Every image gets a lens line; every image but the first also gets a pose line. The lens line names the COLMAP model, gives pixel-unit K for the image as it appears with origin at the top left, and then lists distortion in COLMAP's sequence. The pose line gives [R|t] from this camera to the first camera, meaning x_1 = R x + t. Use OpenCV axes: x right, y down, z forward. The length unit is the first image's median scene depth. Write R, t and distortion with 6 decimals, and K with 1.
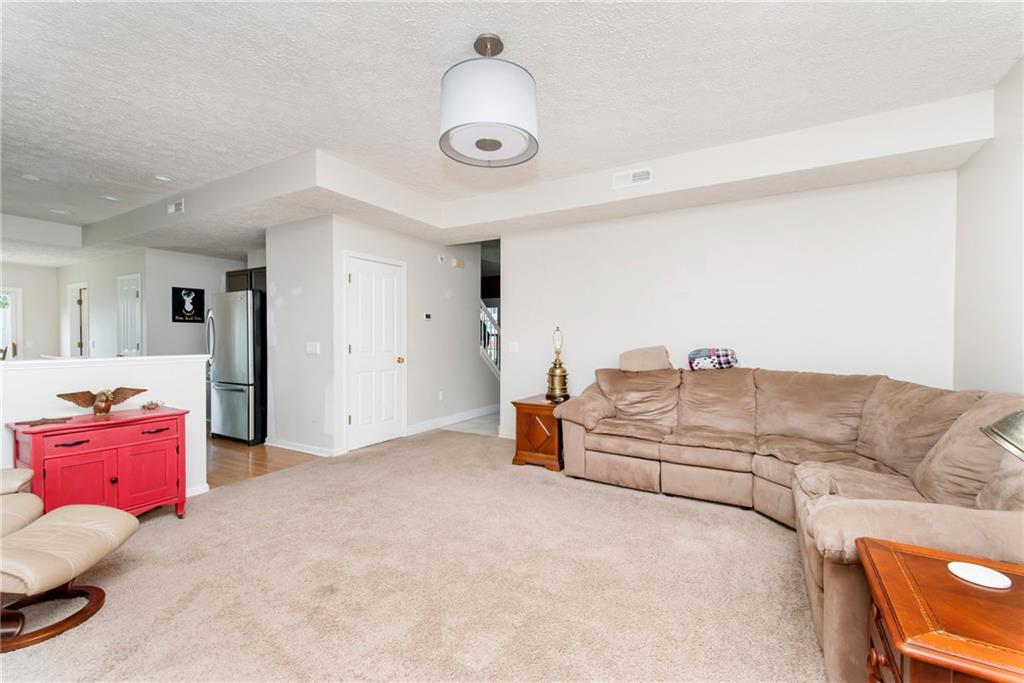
lens RADIAL K [[436.8, 0, 512.6], [0, 436.8, 340.1], [0, 0, 1]] dist [0.028736, -0.005799]
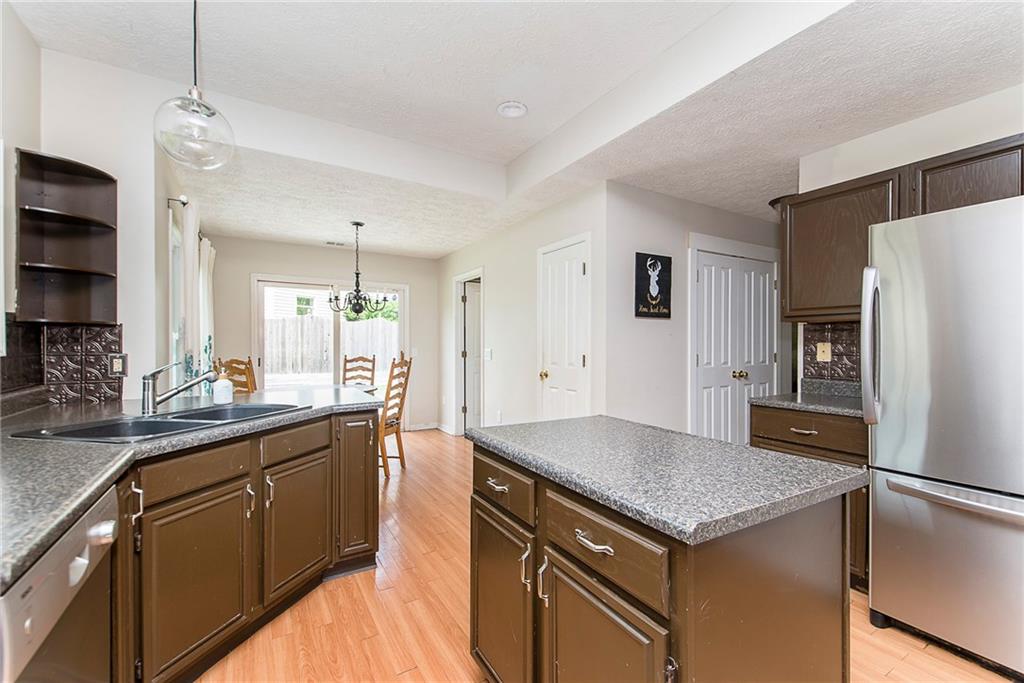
lens RADIAL K [[436.8, 0, 528.9], [0, 436.8, 344.4], [0, 0, 1]] dist [0.028736, -0.005799]
pose [[0.894992, -0.003671, -0.446066, -0.638824], [0.001248, 0.999983, -0.005727, -0.003428], [0.446080, 0.004569, 0.894982, 0.453362]]
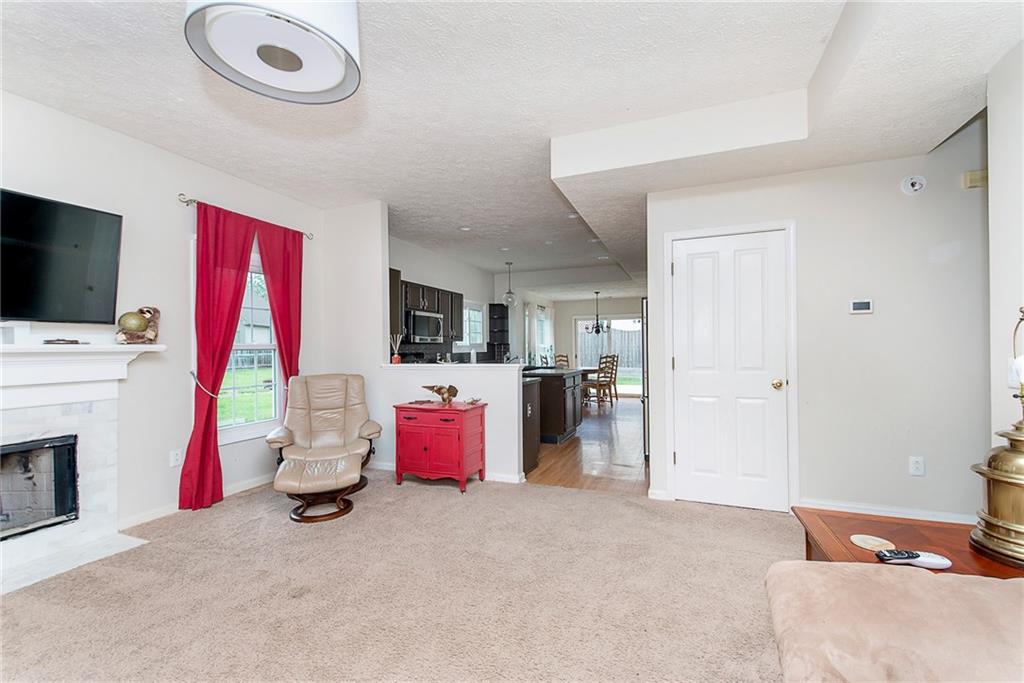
lens RADIAL K [[436.8, 0, 516.9], [0, 436.8, 345.0], [0, 0, 1]] dist [0.028736, -0.005799]
pose [[0.168107, -0.012896, -0.985684, 0.232649], [0.003277, 0.999916, -0.012524, -0.001452], [0.985763, -0.001125, 0.168135, 0.432662]]
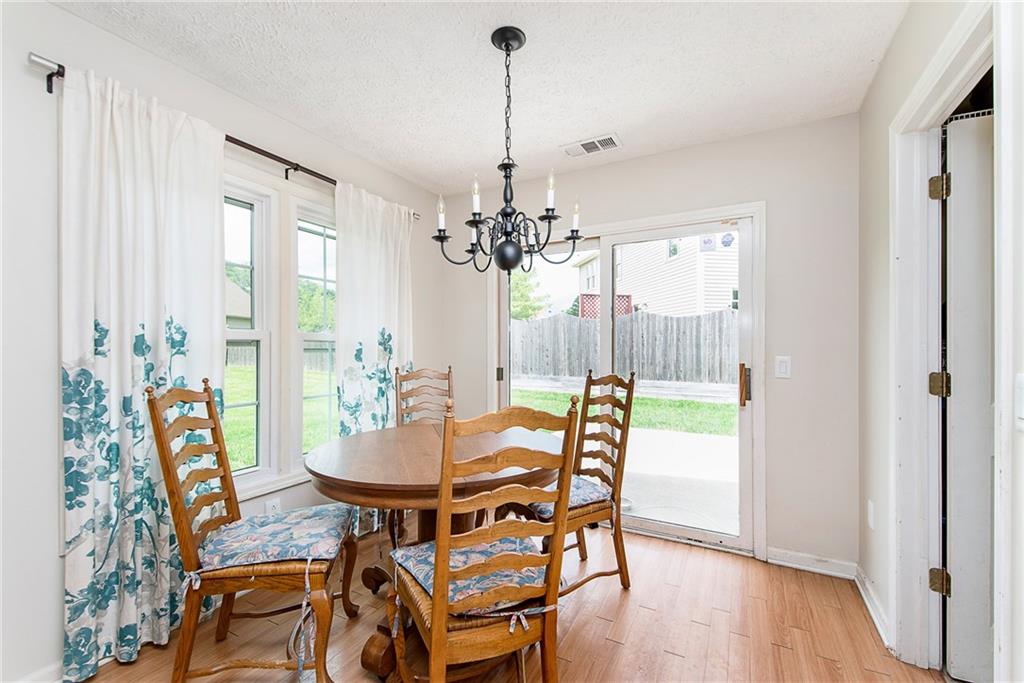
lens RADIAL K [[436.8, 0, 509.9], [0, 436.8, 349.5], [0, 0, 1]] dist [0.028736, -0.005799]
pose [[0.053418, 0.003720, -0.998565, -0.918456], [-0.004879, 0.999982, 0.003464, -0.007665], [0.998560, 0.004687, 0.053435, 0.941706]]
